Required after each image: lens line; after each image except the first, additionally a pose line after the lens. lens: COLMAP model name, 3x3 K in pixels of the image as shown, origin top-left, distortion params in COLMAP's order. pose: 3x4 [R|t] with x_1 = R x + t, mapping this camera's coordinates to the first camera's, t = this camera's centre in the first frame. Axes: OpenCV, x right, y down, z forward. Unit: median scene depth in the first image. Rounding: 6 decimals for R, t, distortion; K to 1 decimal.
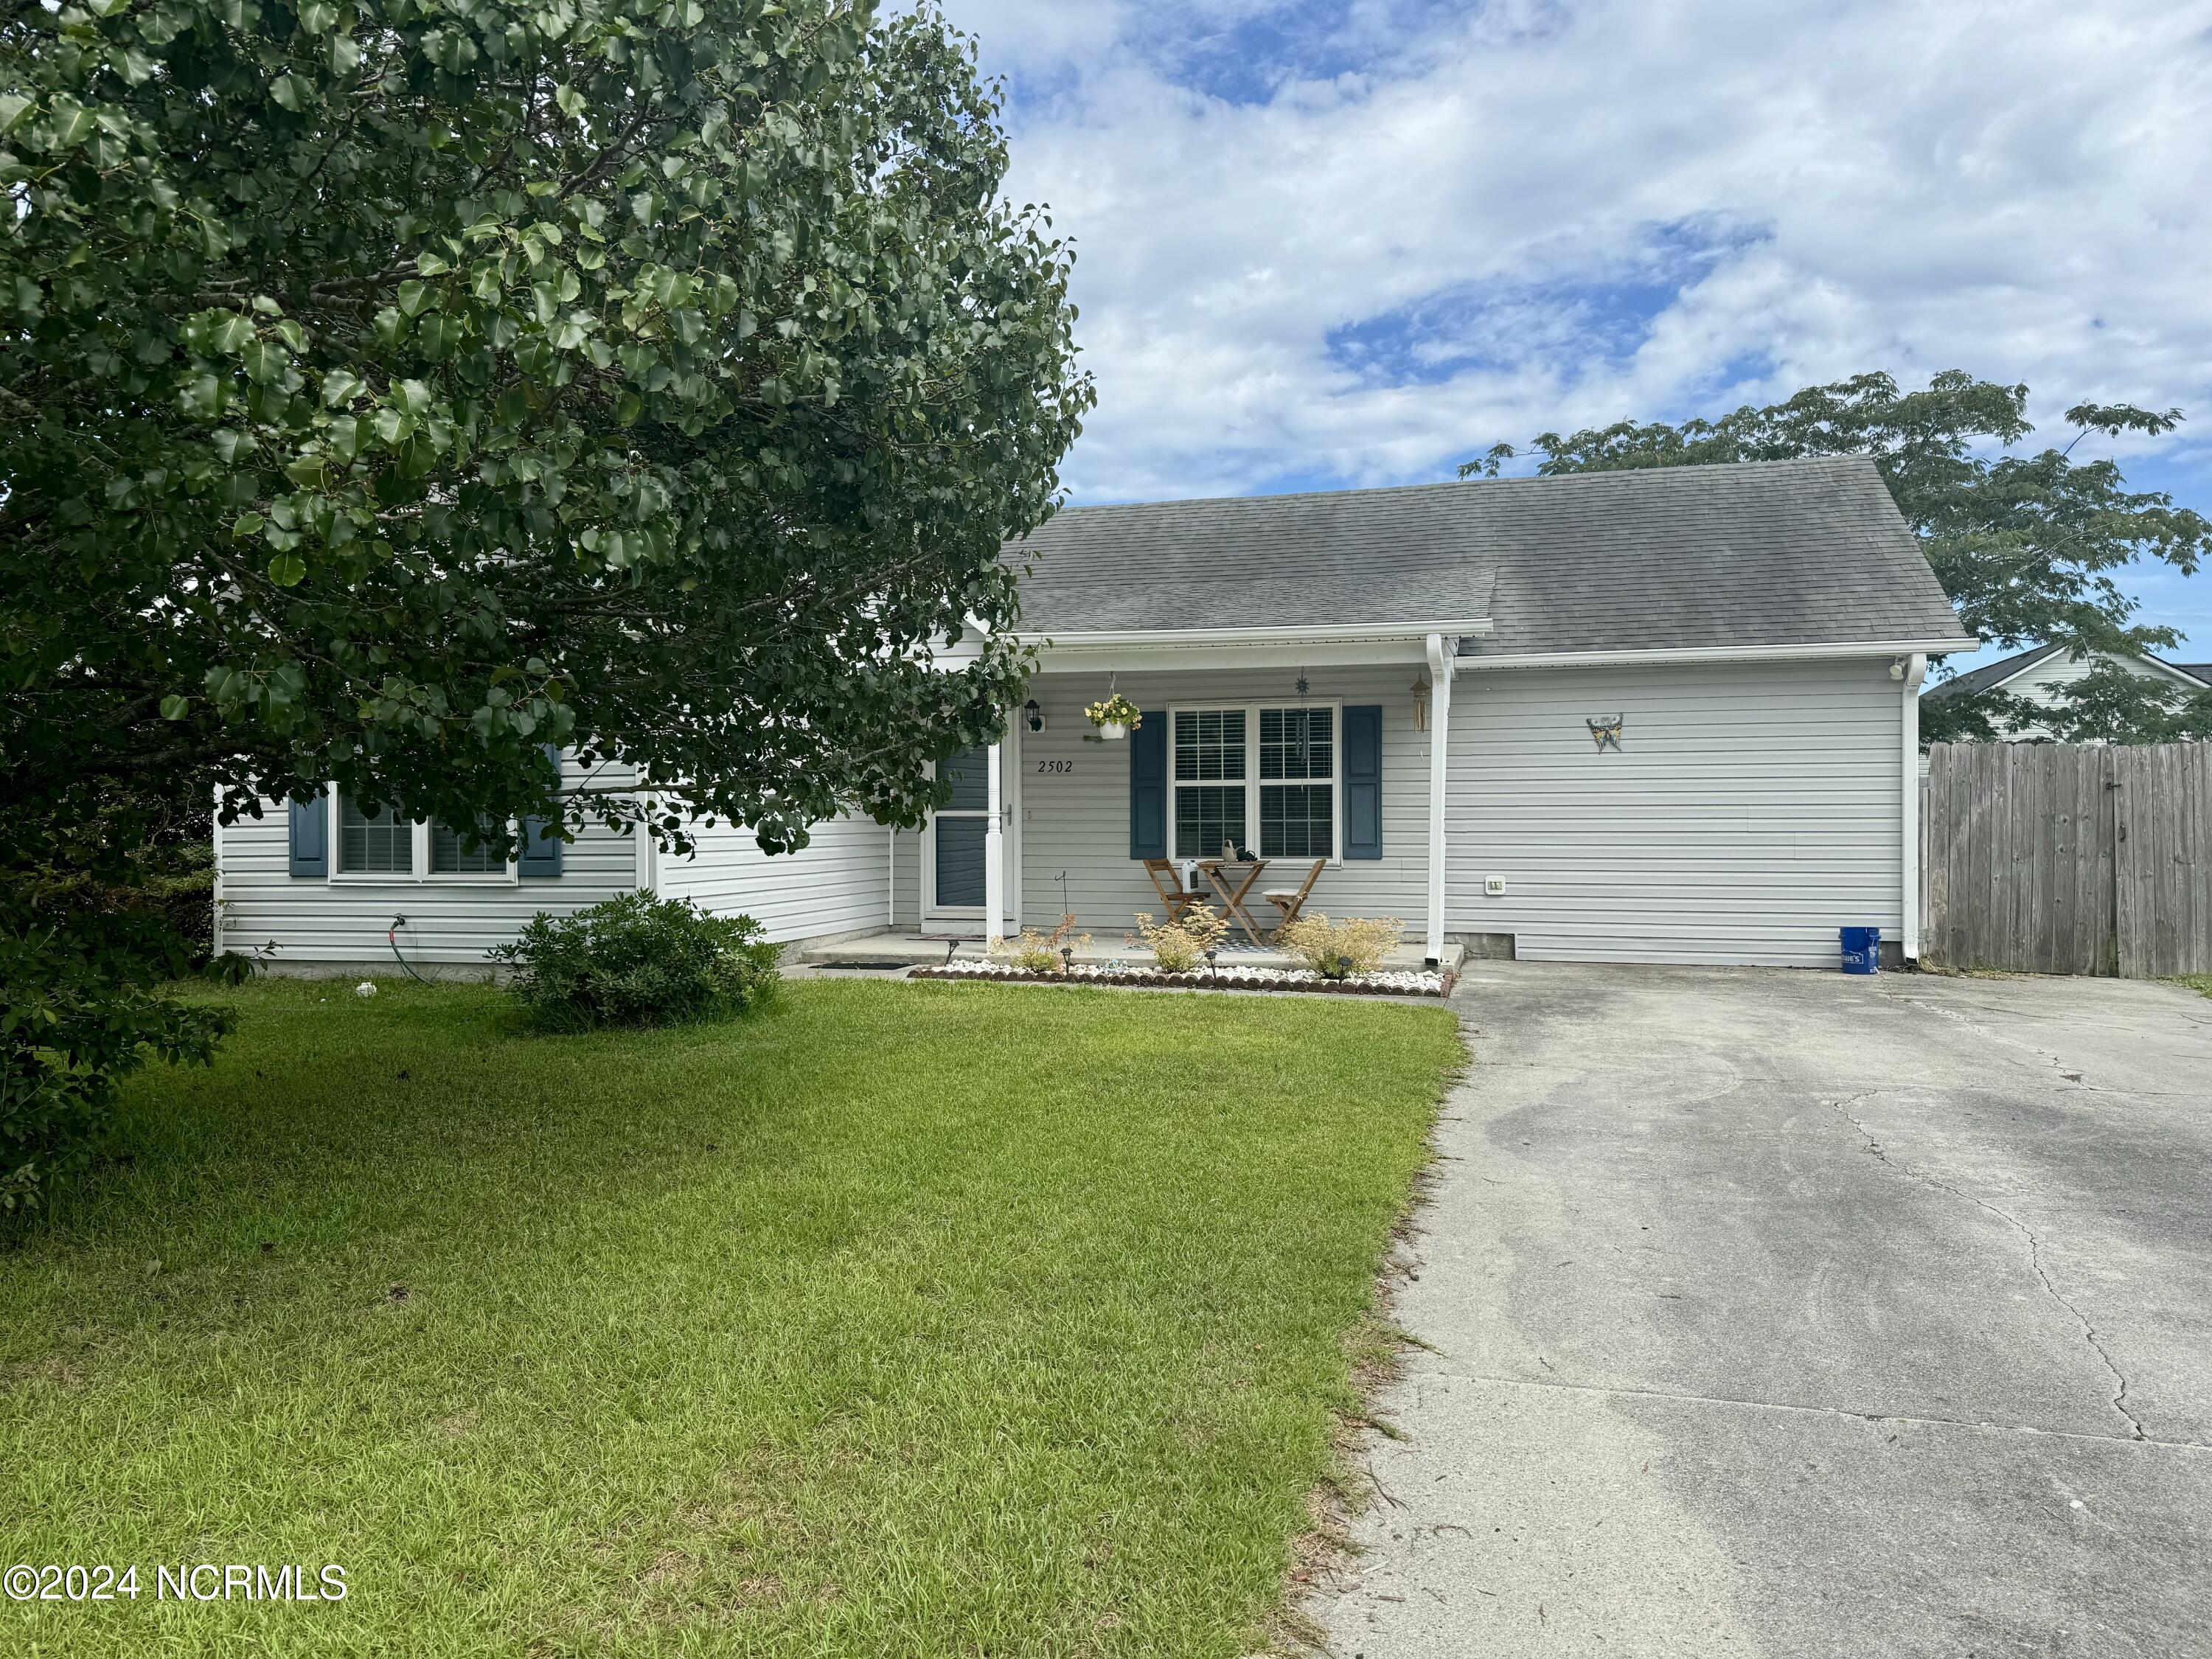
lens RADIAL K [[1558.0, 0, 1106.0], [0, 1558.0, 829.5], [0, 0, 1]] dist [0.056472, -0.061822]
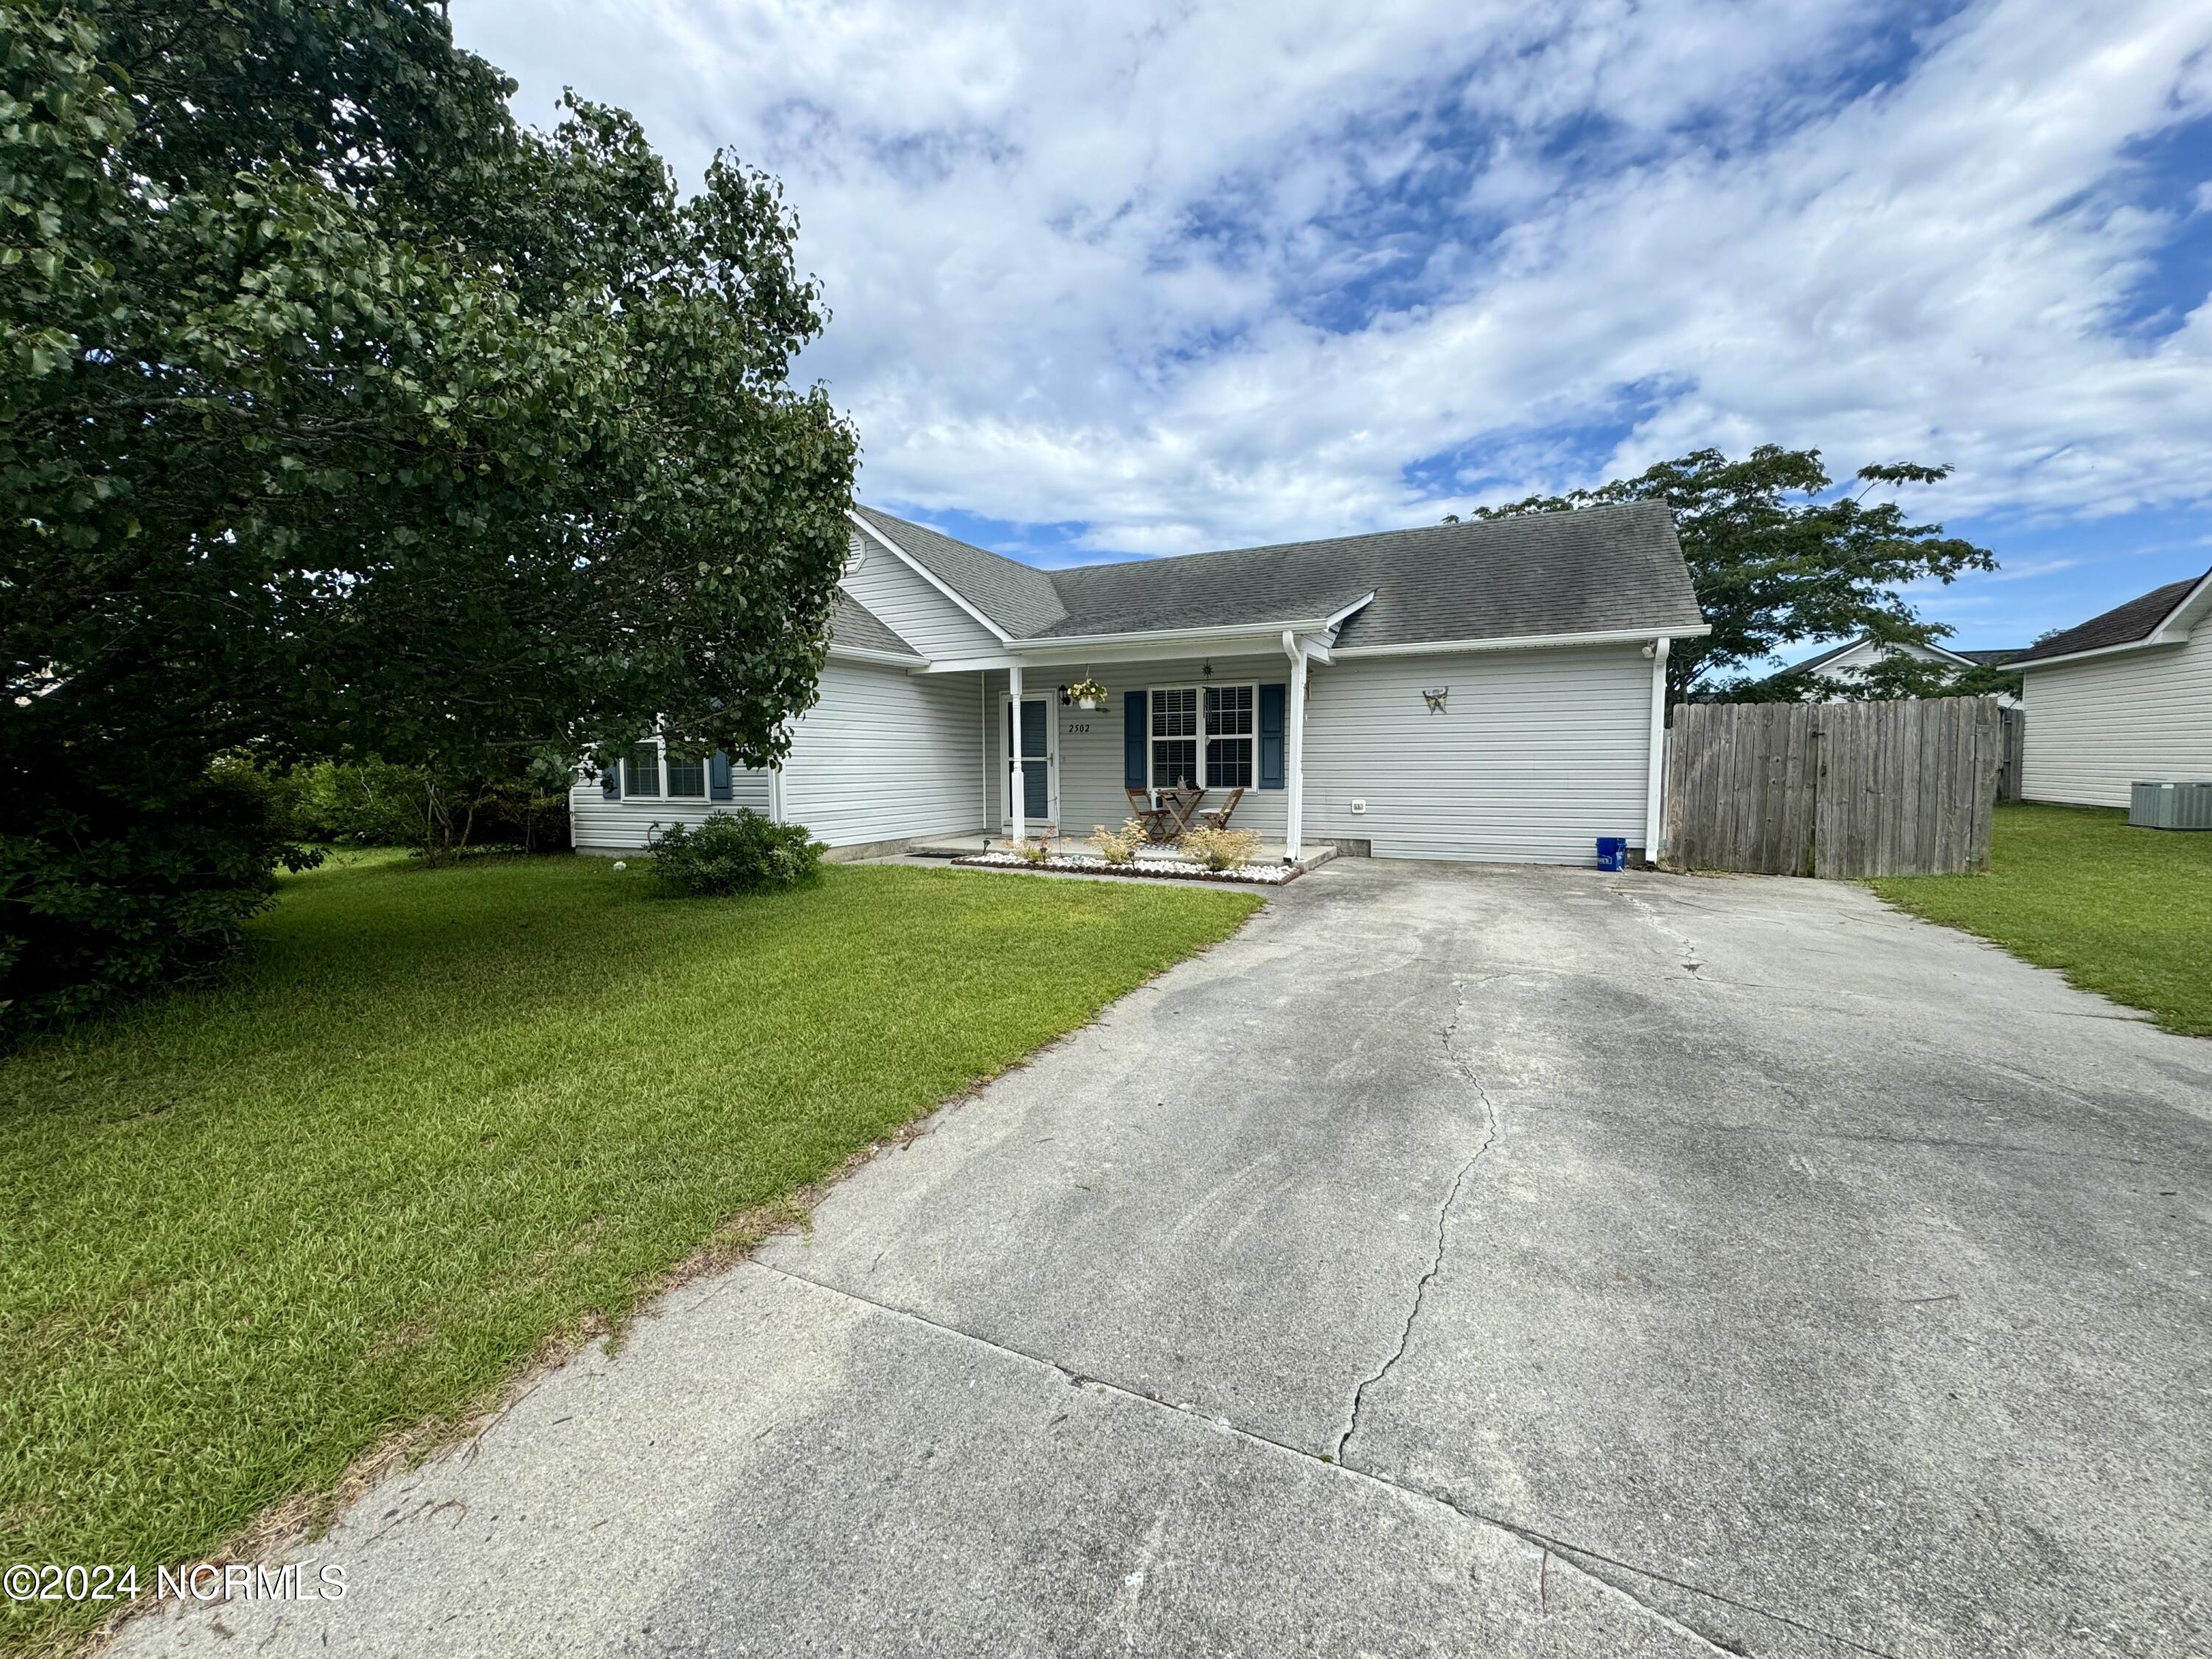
lens RADIAL K [[881.6, 0, 1106.0], [0, 881.6, 829.5], [0, 0, 1]] dist [-0.001440, -0.000115]
pose [[0.982230, 0.010072, -0.187413, 0.185239], [0.002768, 0.997673, 0.068126, 0.000197], [0.187663, -0.067434, 0.979916, 0.153922]]
